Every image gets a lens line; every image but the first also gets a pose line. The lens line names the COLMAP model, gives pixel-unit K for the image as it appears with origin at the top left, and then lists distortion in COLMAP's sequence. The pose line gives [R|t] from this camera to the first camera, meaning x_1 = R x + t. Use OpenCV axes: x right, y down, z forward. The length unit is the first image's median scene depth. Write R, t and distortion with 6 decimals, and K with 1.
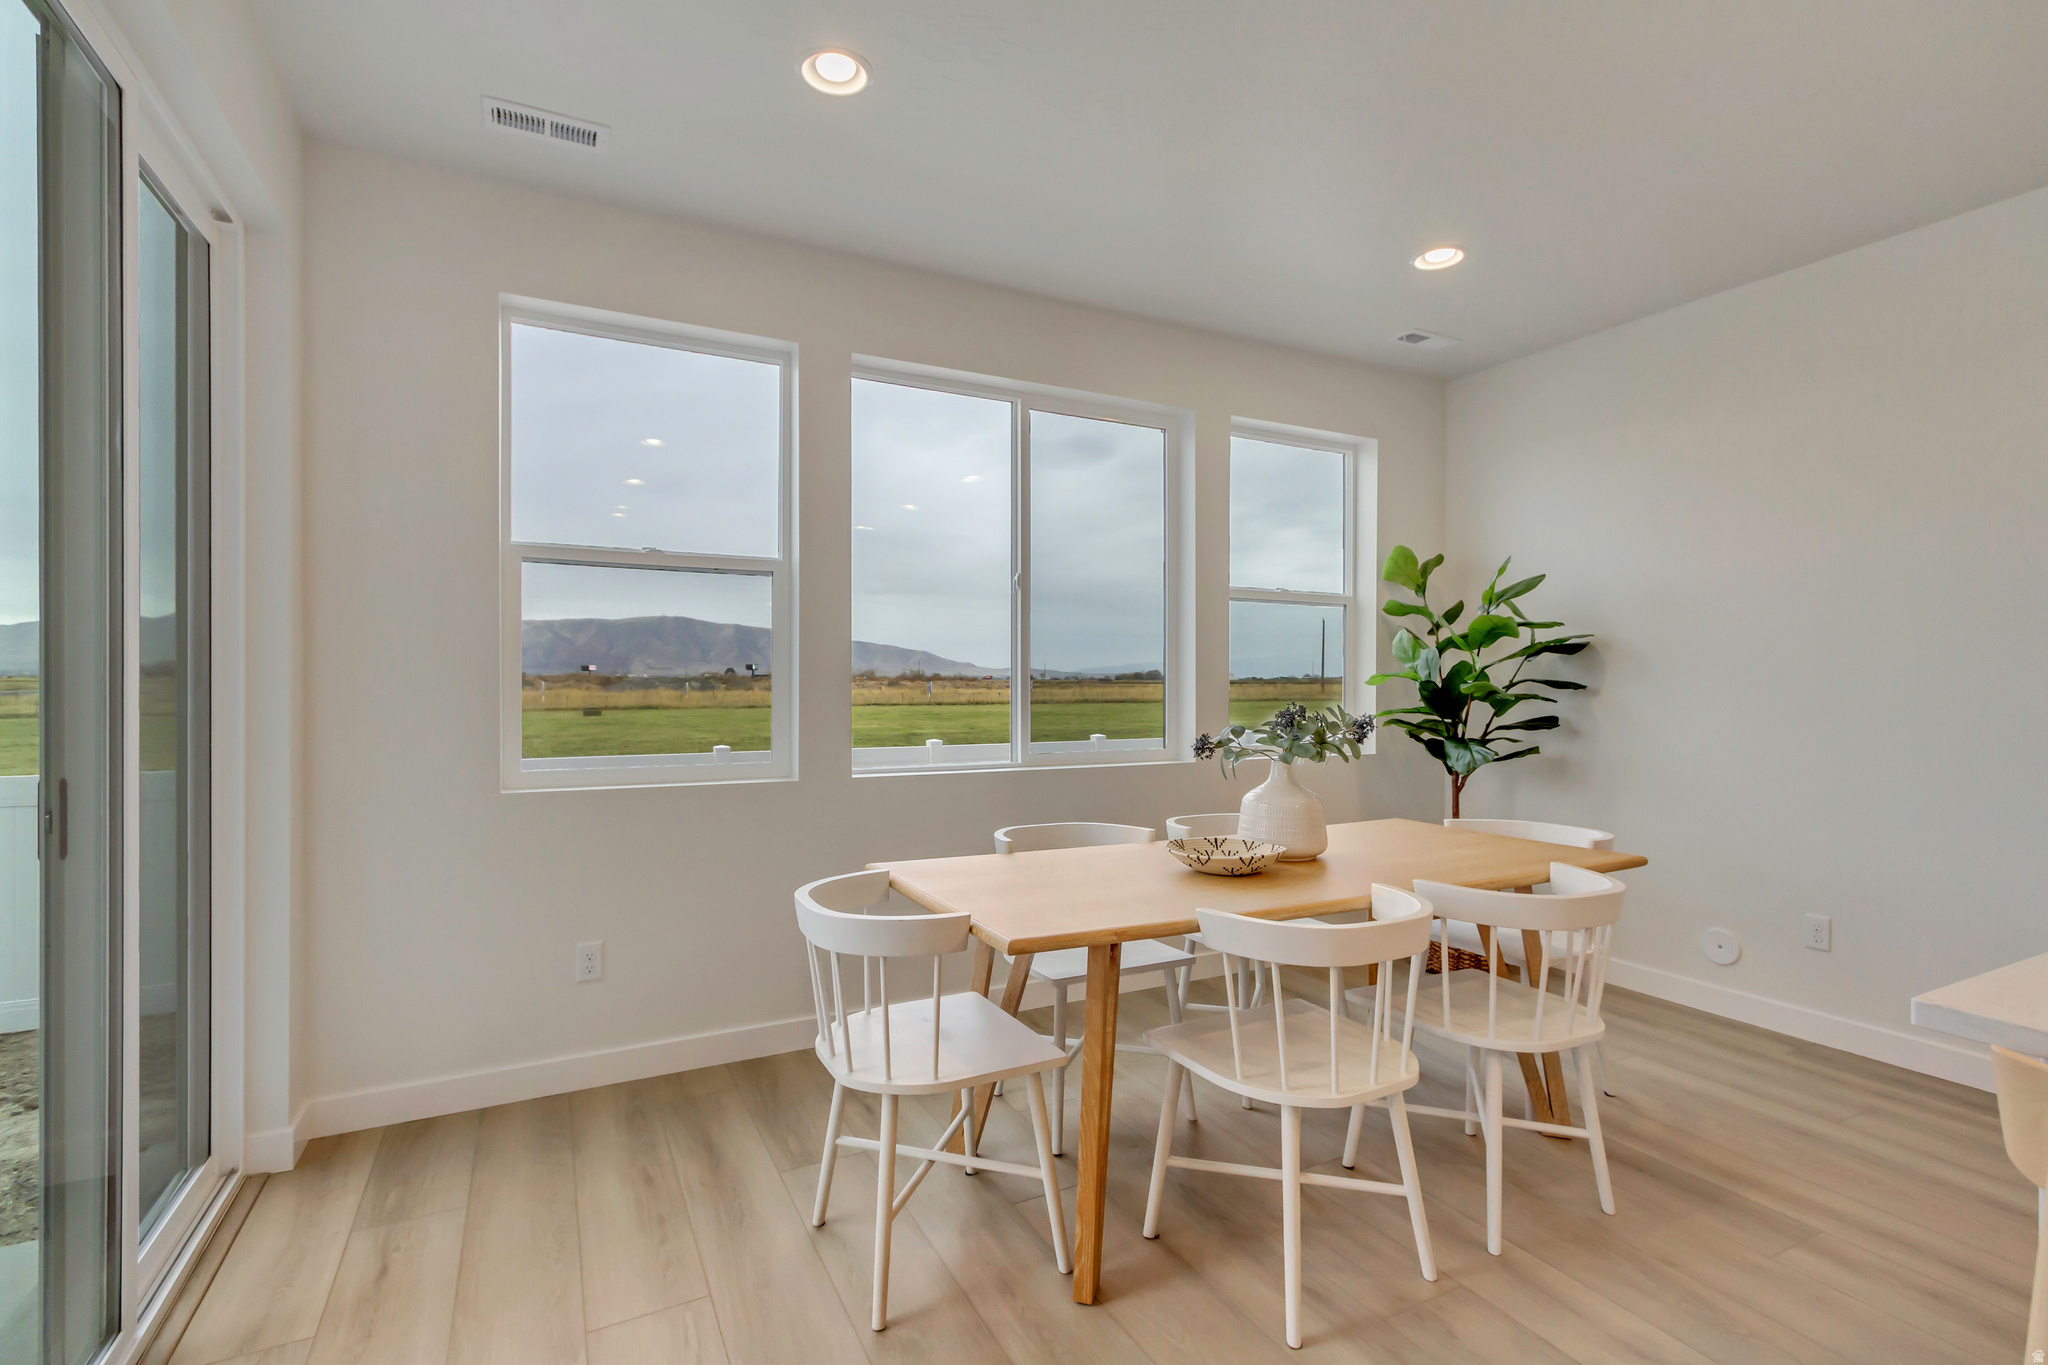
lens RADIAL K [[944.8, 0, 1033.9], [0, 944.8, 685.6], [0, 0, 1]] dist [0.010257, -0.003389]
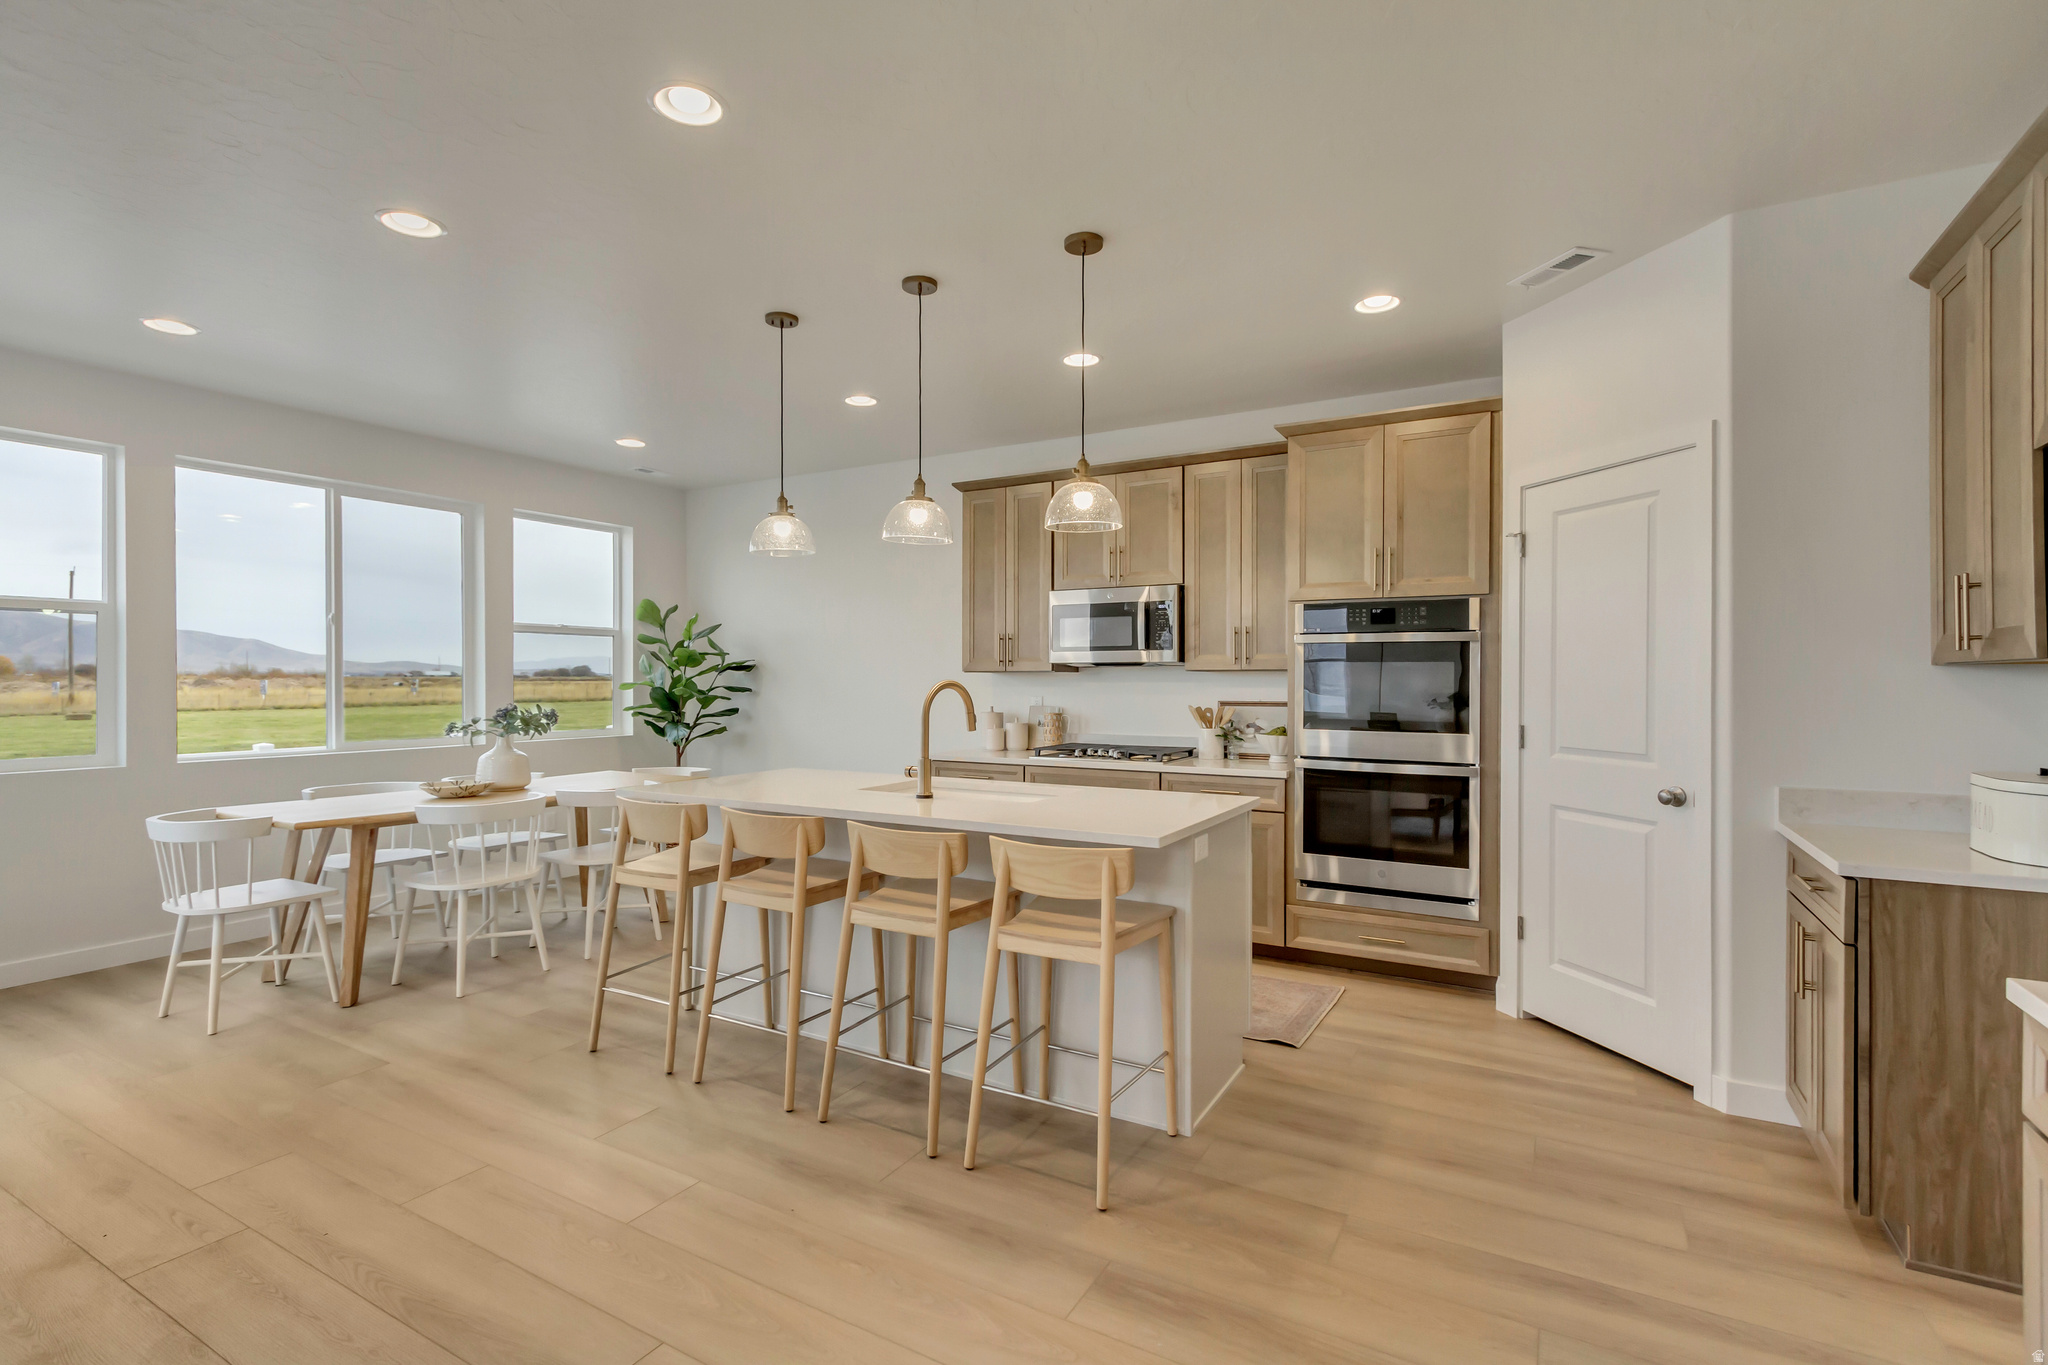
lens RADIAL K [[944.8, 0, 1026.8], [0, 944.8, 678.7], [0, 0, 1]] dist [0.010257, -0.003389]
pose [[0.843818, -0.004358, 0.536612, 0.090686], [0.005966, 0.999981, -0.001261, -0.013918], [-0.536596, 0.004266, 0.843828, -0.689254]]
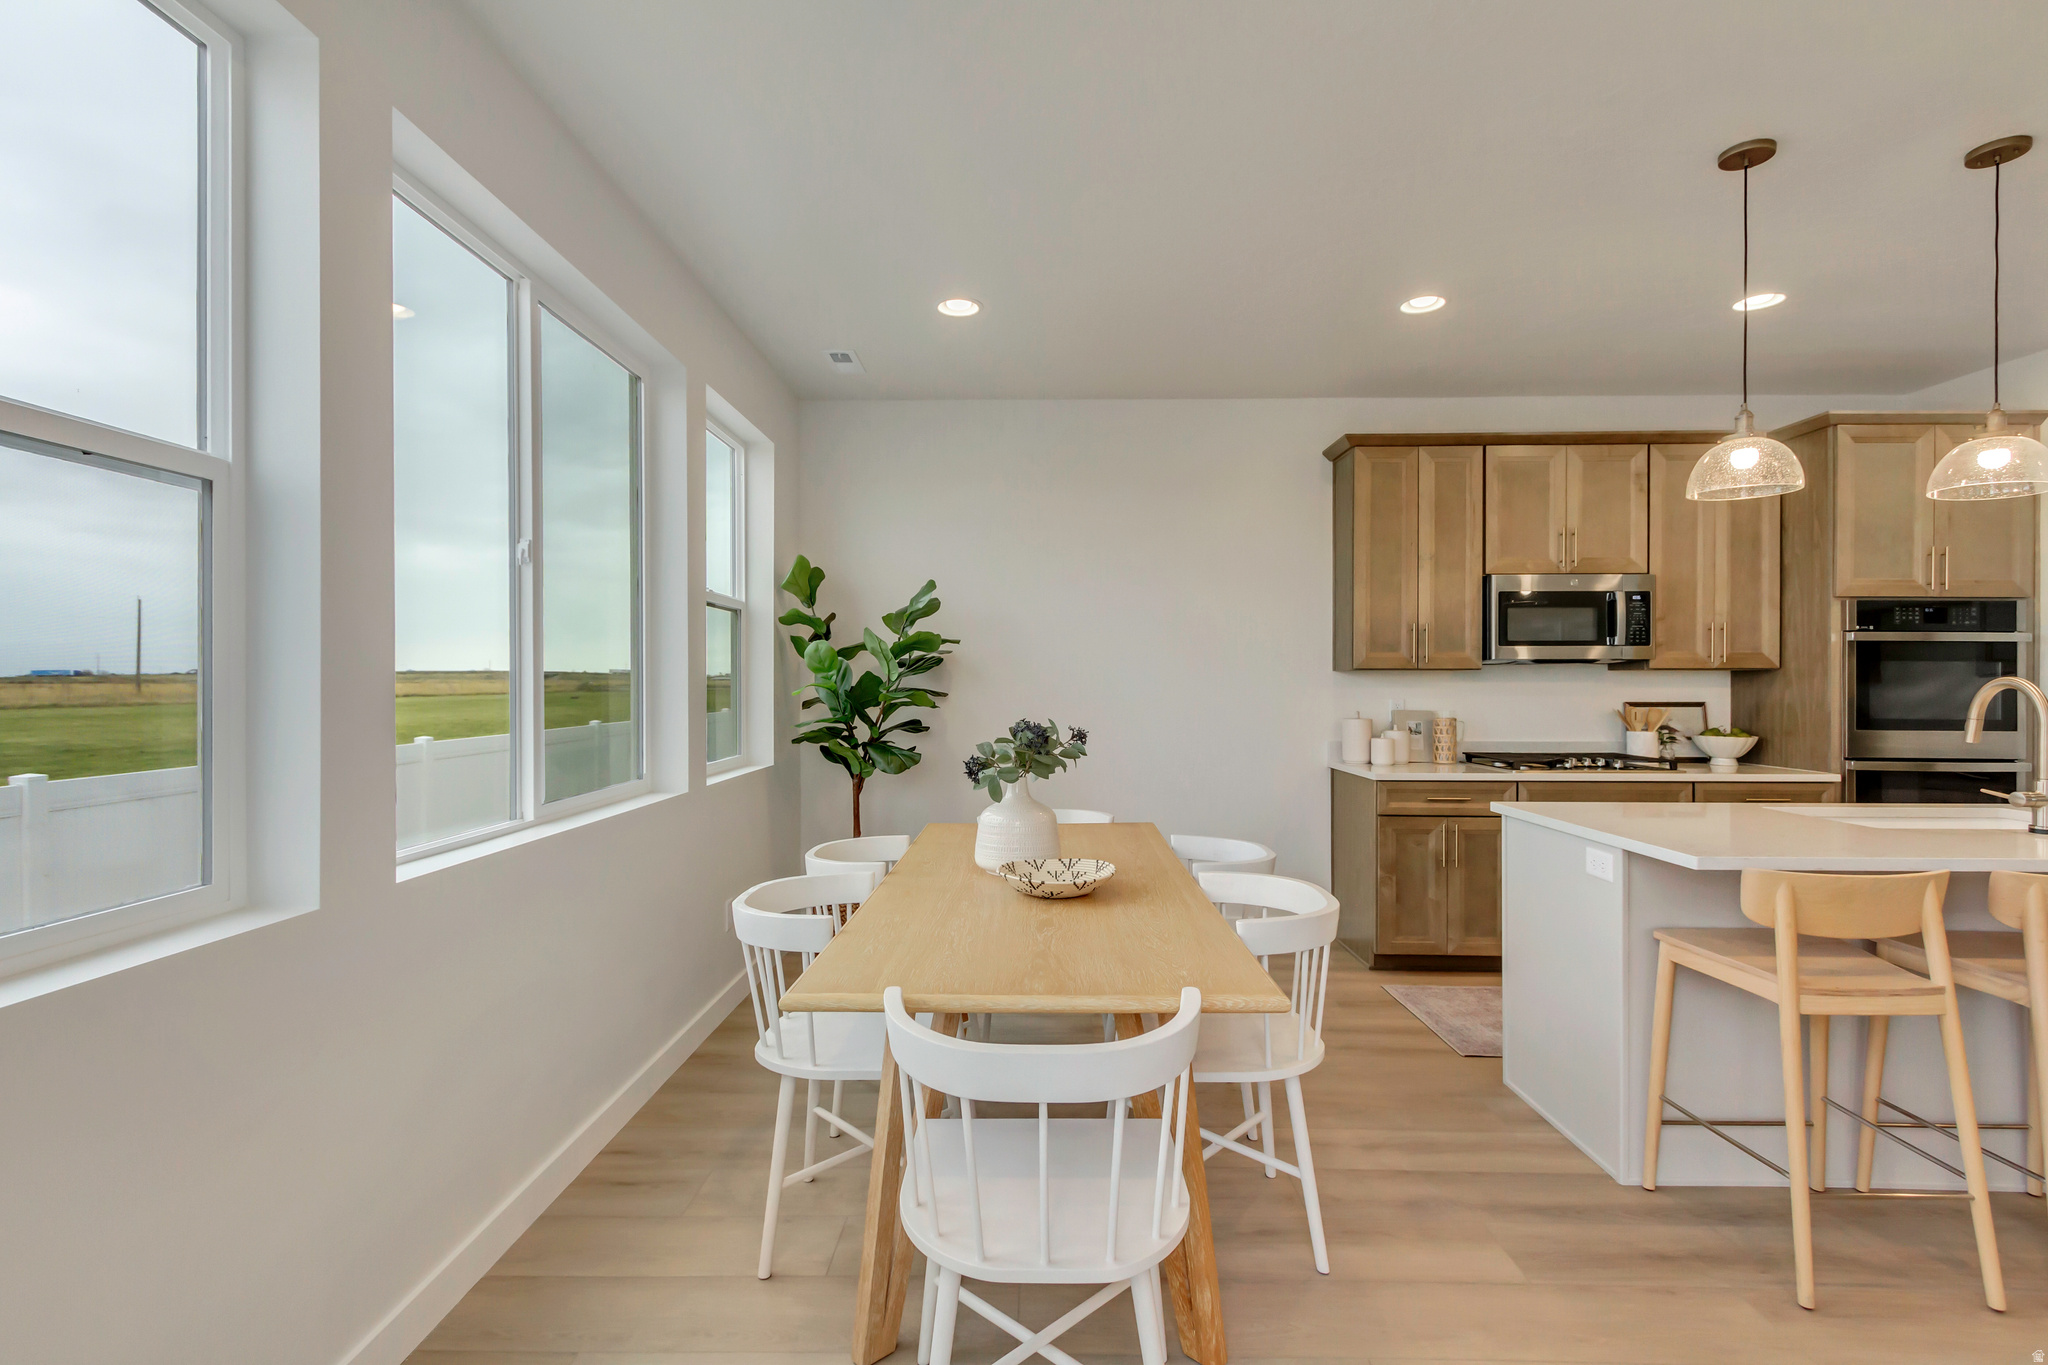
lens RADIAL K [[944.8, 0, 1025.1], [0, 944.8, 678.2], [0, 0, 1]] dist [0.010257, -0.003389]
pose [[0.484261, -0.001489, 0.874922, -0.414337], [0.005680, 0.999983, -0.001442, -0.016216], [-0.874905, 0.005668, 0.484261, 0.331161]]
